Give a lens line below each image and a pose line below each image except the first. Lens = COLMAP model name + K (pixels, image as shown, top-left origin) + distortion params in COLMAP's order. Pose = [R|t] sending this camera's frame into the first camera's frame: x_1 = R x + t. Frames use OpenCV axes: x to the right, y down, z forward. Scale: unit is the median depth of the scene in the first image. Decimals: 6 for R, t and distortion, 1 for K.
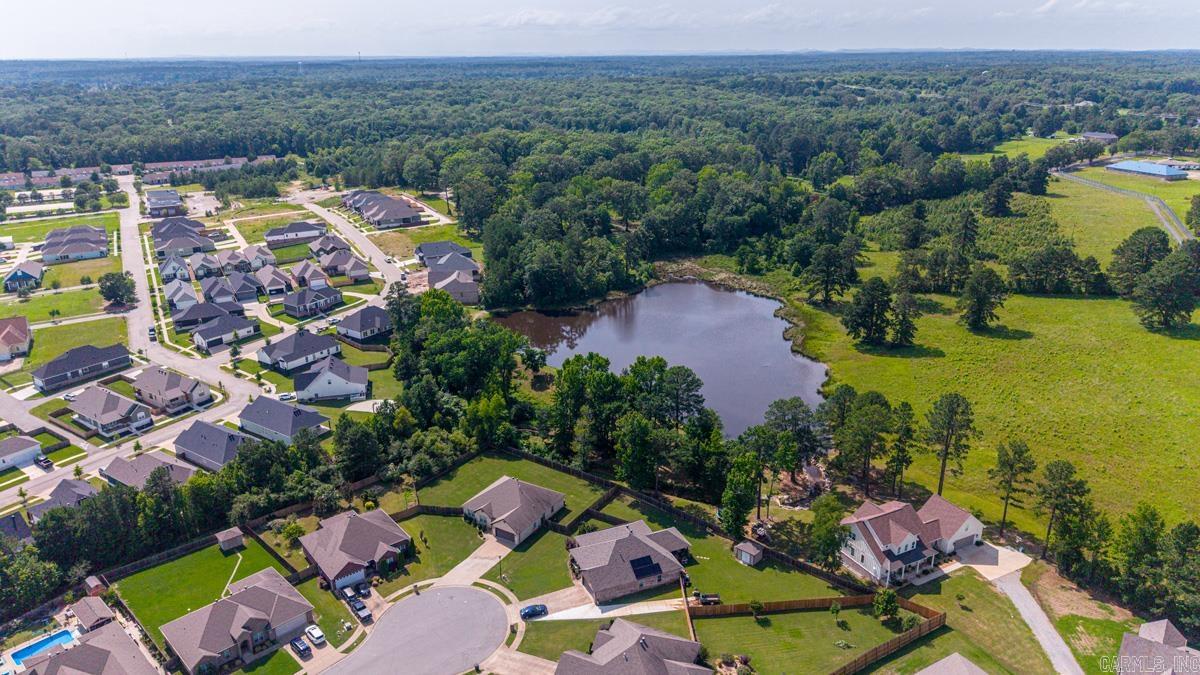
lens RADIAL K [[795.8, 0, 602.6], [0, 795.8, 358.6], [0, 0, 1]] dist [0.053662, -0.065433]
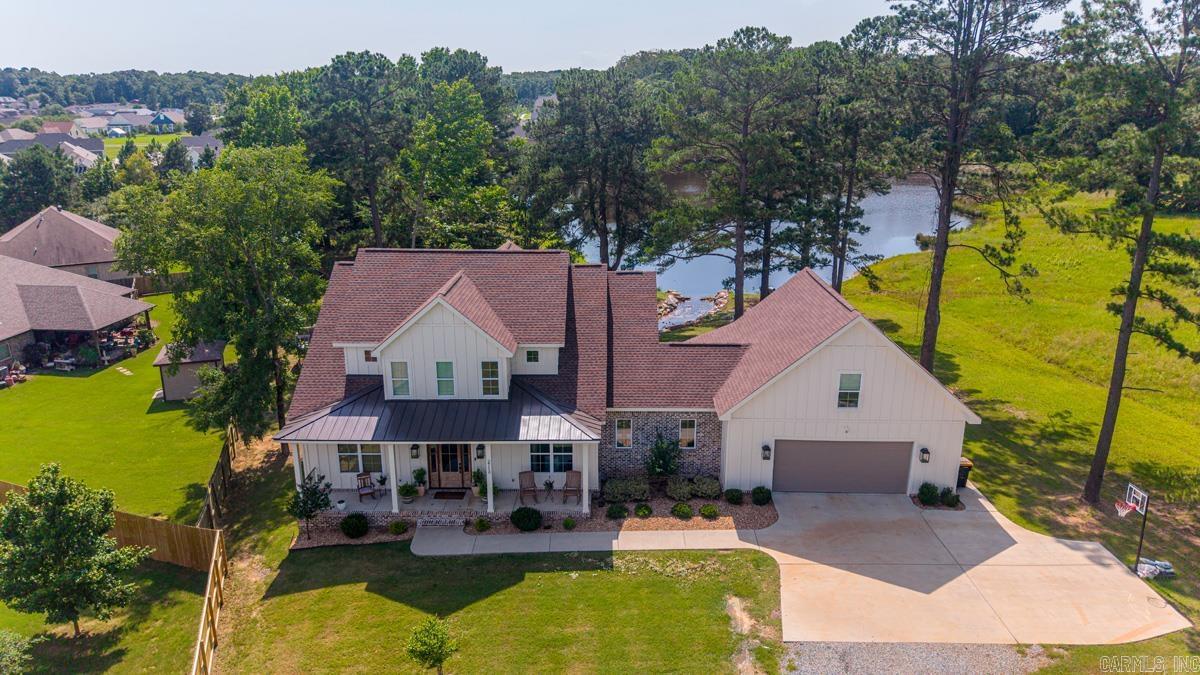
lens RADIAL K [[795.8, 0, 602.6], [0, 795.8, 358.6], [0, 0, 1]] dist [0.053662, -0.065433]
pose [[0.883993, 0.147979, -0.443461, 0.265056], [-0.168967, 0.985590, -0.007935, 0.116667], [0.435897, 0.081945, 0.896258, 0.428321]]
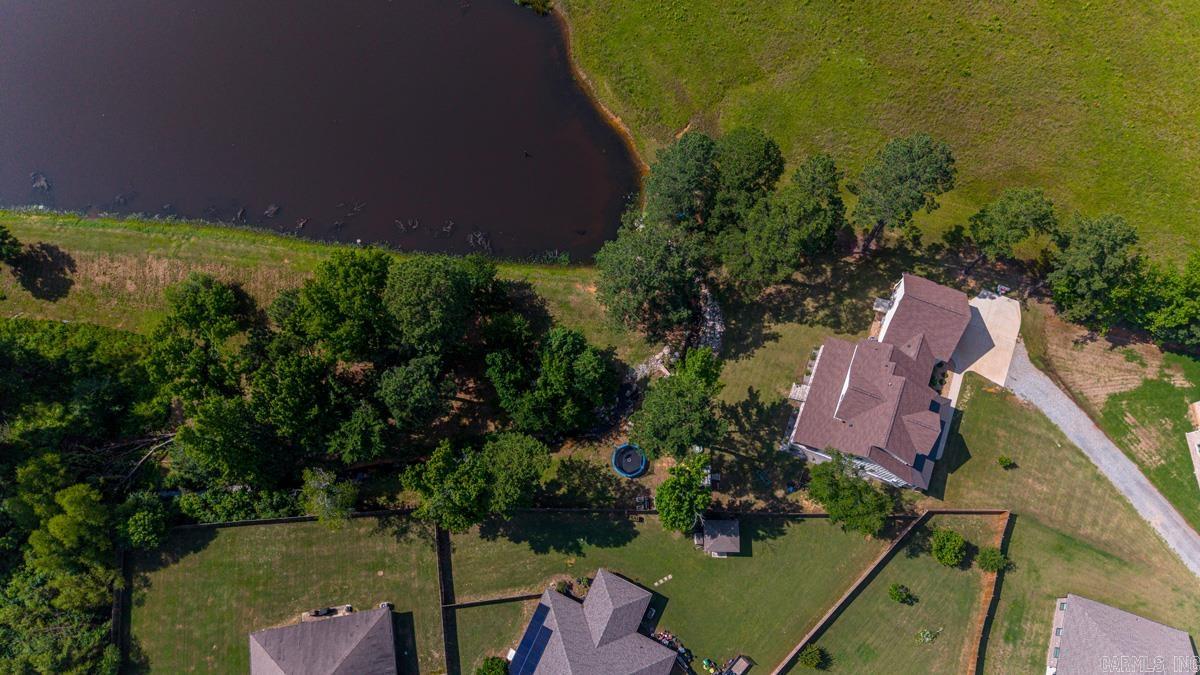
lens RADIAL K [[795.8, 0, 602.6], [0, 795.8, 358.6], [0, 0, 1]] dist [0.053662, -0.065433]
pose [[0.753018, -0.625153, 0.205299, 0.038328], [0.226535, 0.539237, 0.811114, -0.212050], [-0.617775, -0.564276, 0.547674, 0.433547]]
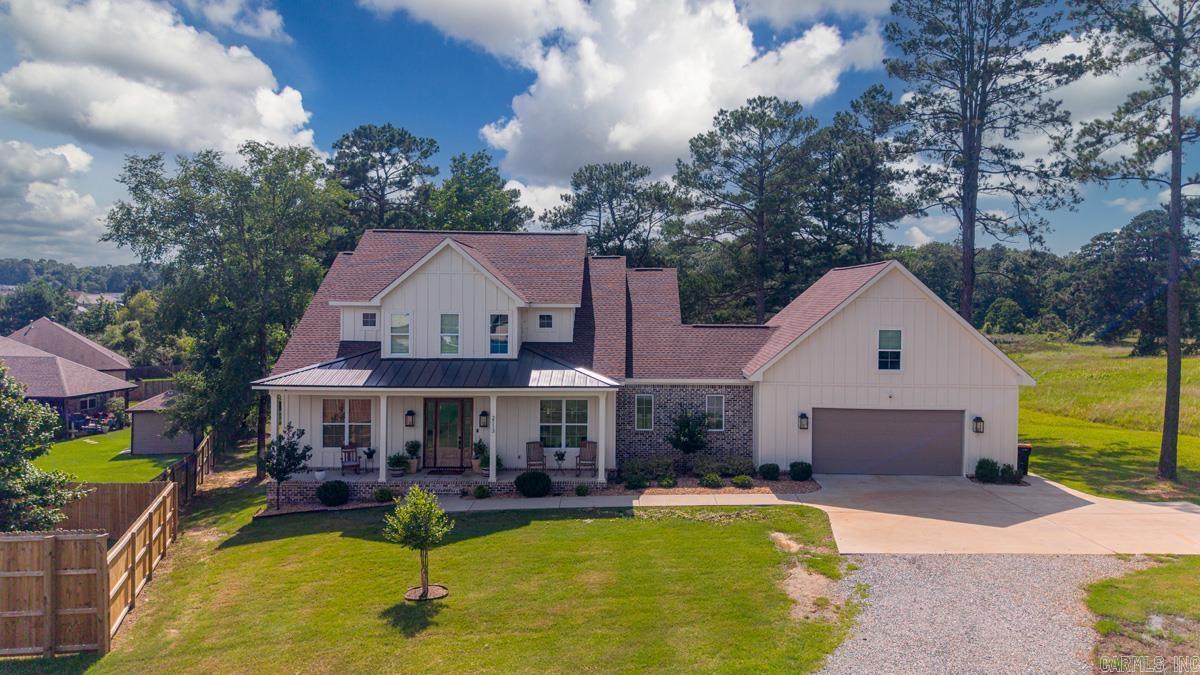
lens RADIAL K [[822.8, 0, 632.1], [0, 822.8, 337.0], [0, 0, 1]] dist [0.046080, -0.048906]
pose [[0.893695, 0.032883, -0.447468, 0.264485], [-0.171555, 0.946573, -0.273072, 0.147446], [0.414582, 0.320809, 0.851589, 0.439175]]
